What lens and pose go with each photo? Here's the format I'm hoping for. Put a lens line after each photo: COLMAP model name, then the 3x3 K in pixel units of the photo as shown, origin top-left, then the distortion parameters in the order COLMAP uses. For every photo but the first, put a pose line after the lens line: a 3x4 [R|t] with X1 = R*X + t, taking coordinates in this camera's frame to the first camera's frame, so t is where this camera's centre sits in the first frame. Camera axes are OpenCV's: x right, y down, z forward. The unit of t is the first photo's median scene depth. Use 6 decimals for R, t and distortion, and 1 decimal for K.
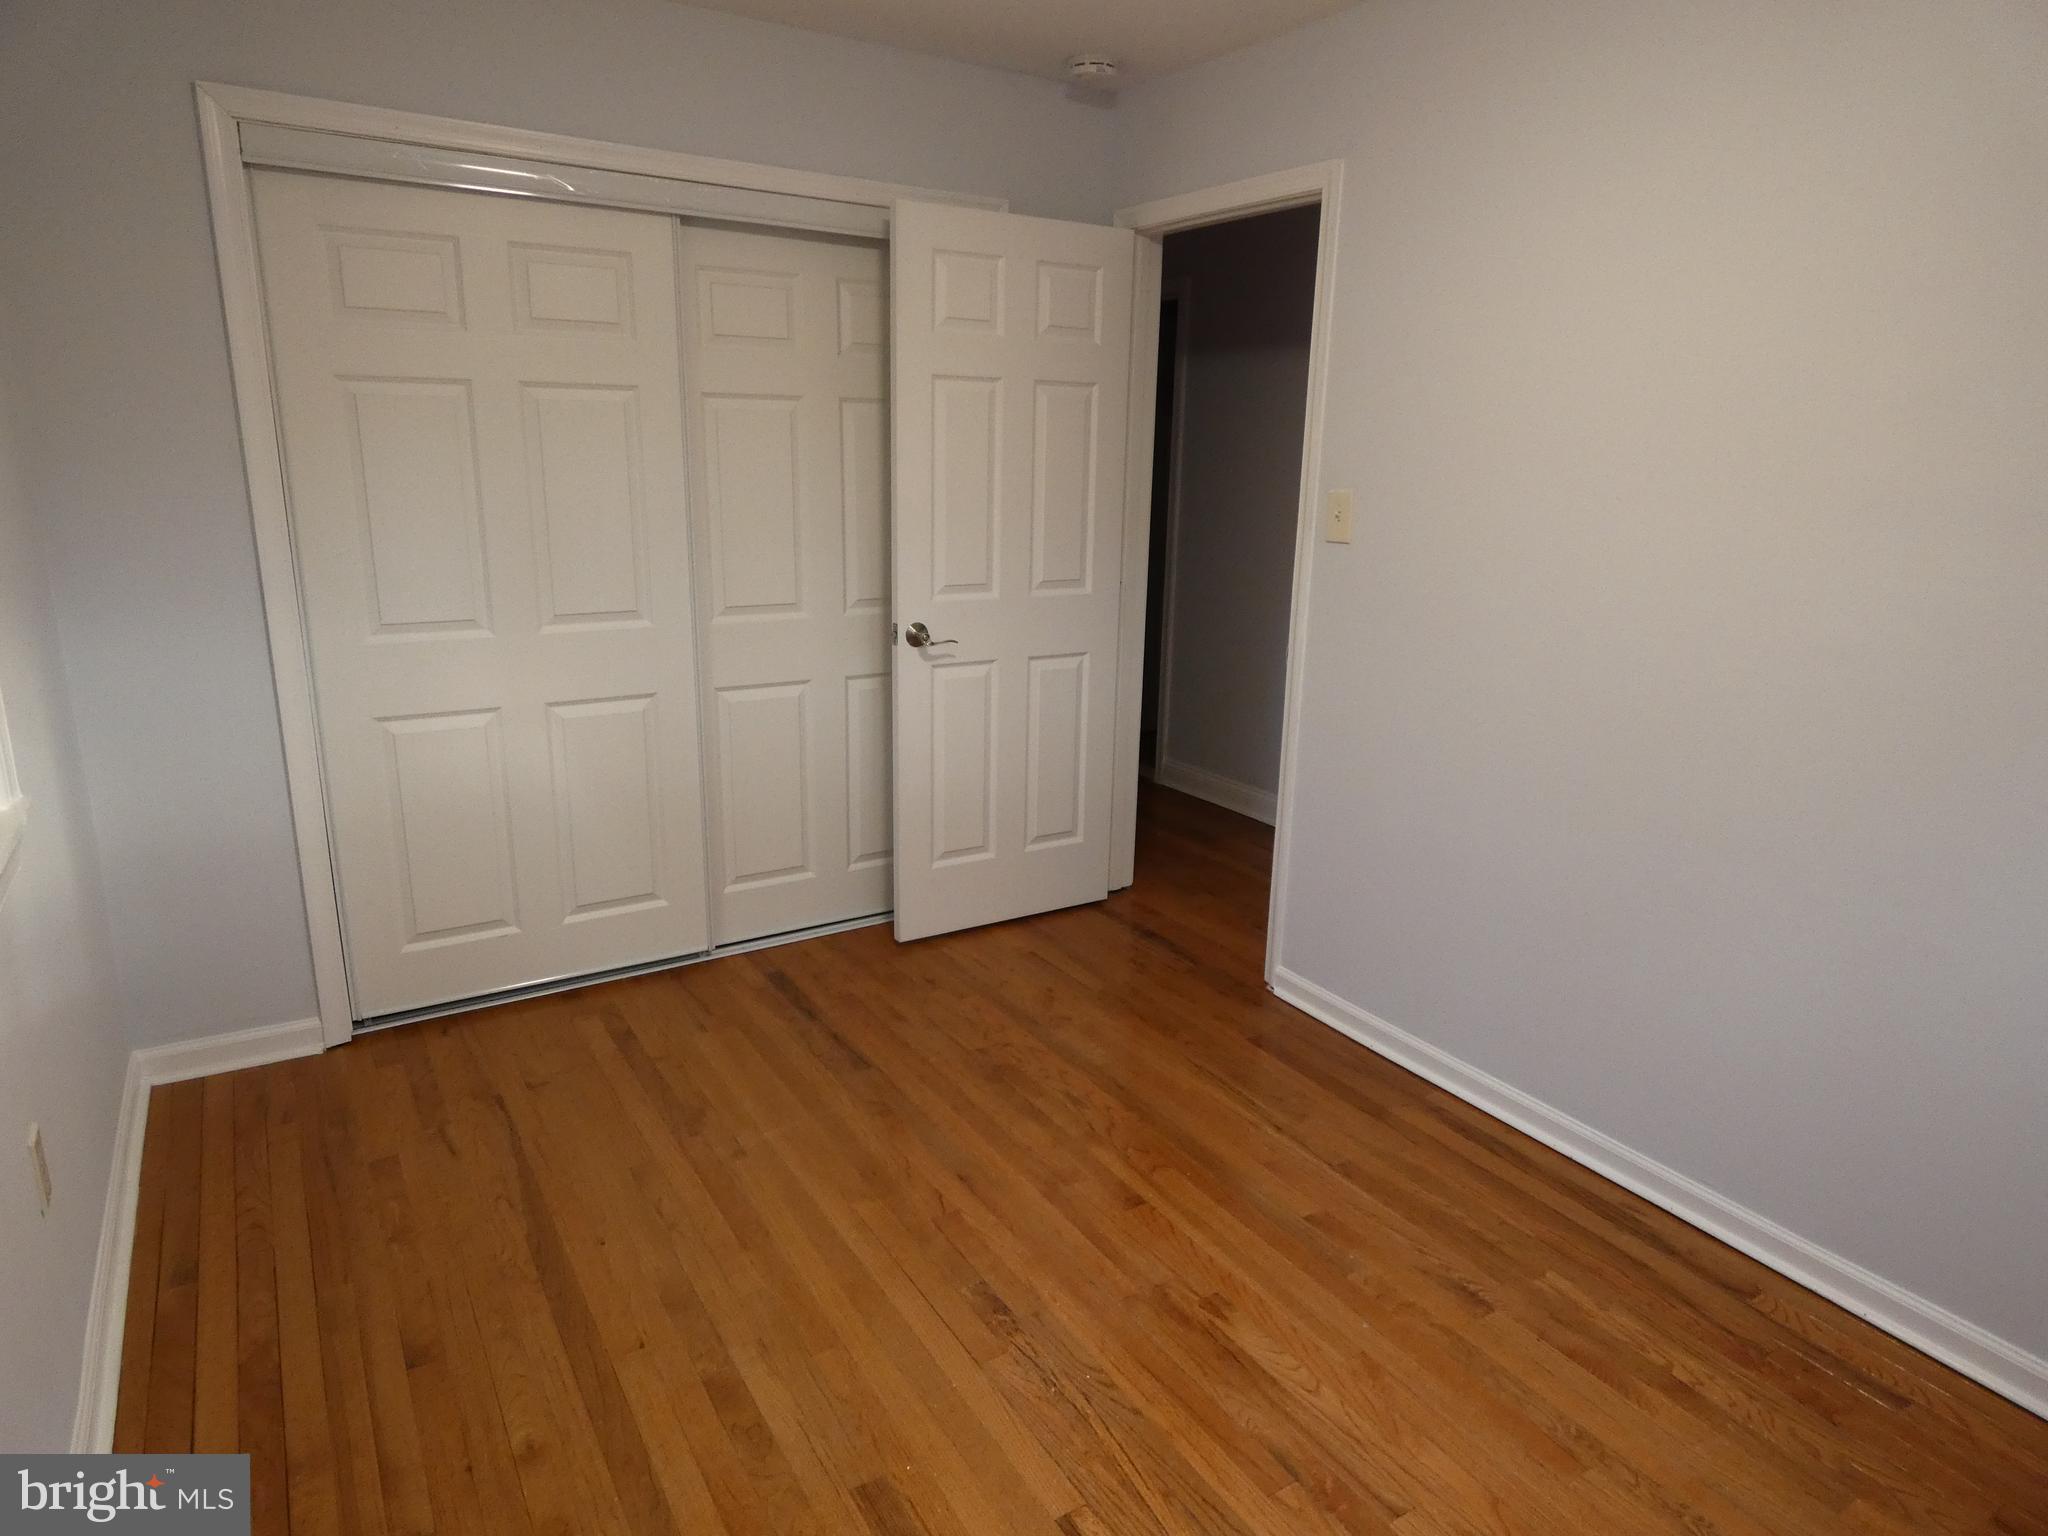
lens RADIAL K [[1240.4, 0, 1019.1], [0, 1240.4, 769.5], [0, 0, 1]] dist [-0.006446, 0.001634]
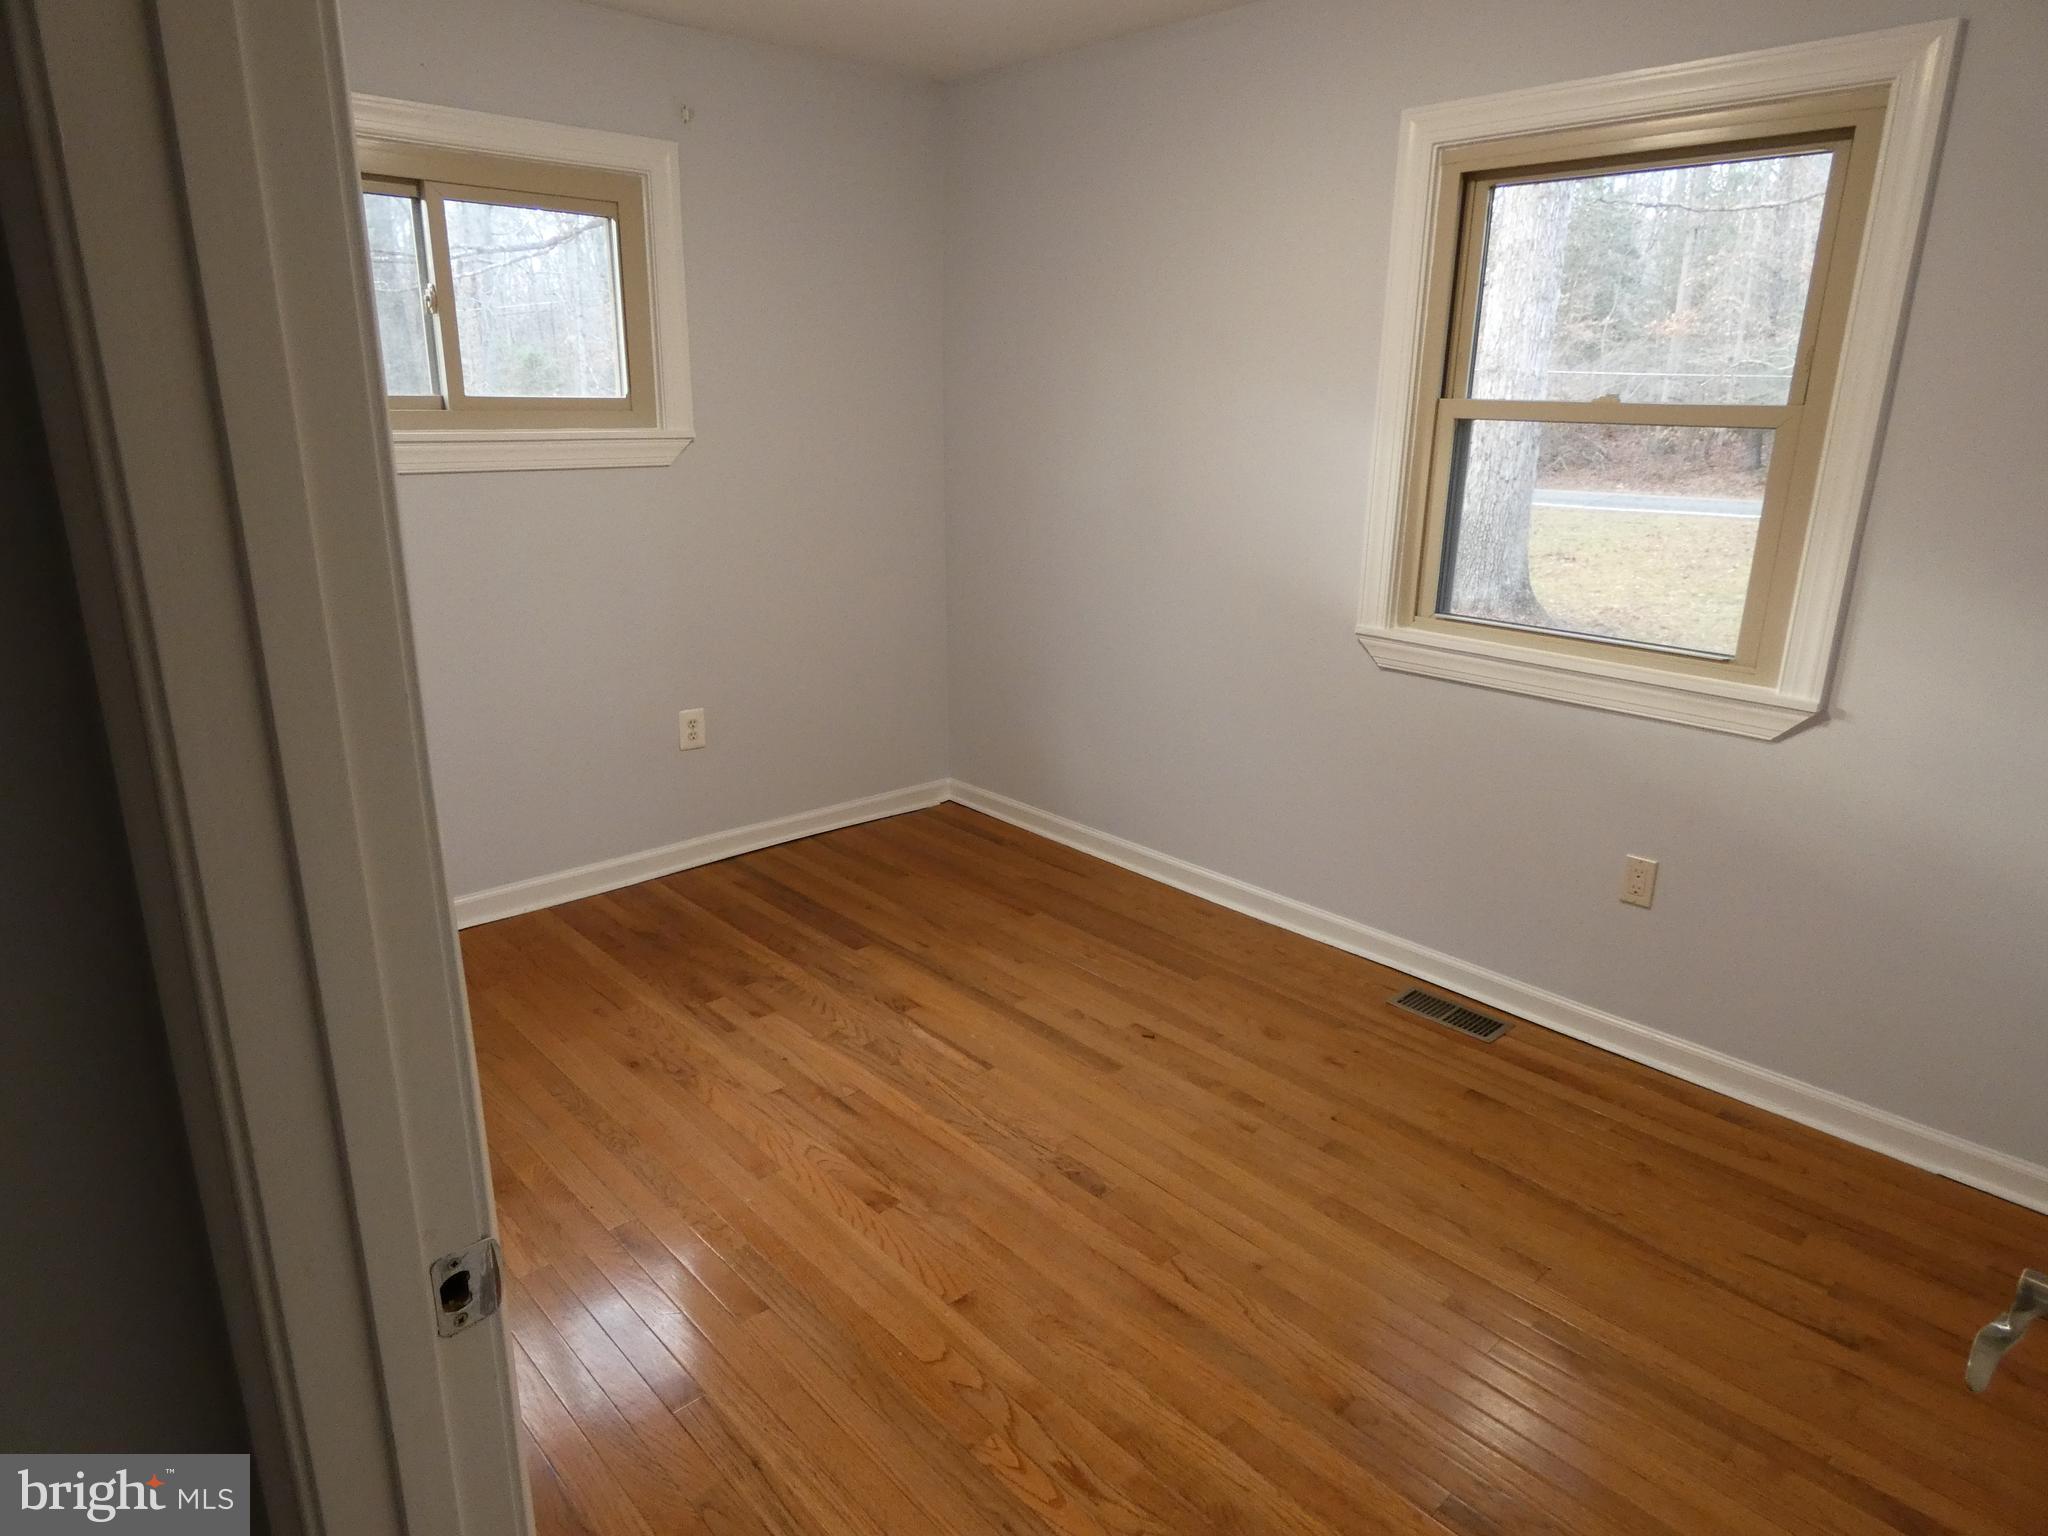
lens RADIAL K [[1240.4, 0, 1019.1], [0, 1240.4, 769.5], [0, 0, 1]] dist [-0.006446, 0.001634]
pose [[-0.982038, 0.027153, -0.186718, 0.213194], [-0.074810, 0.852453, 0.517423, -0.419583], [0.173218, 0.522097, -0.835111, 1.578720]]
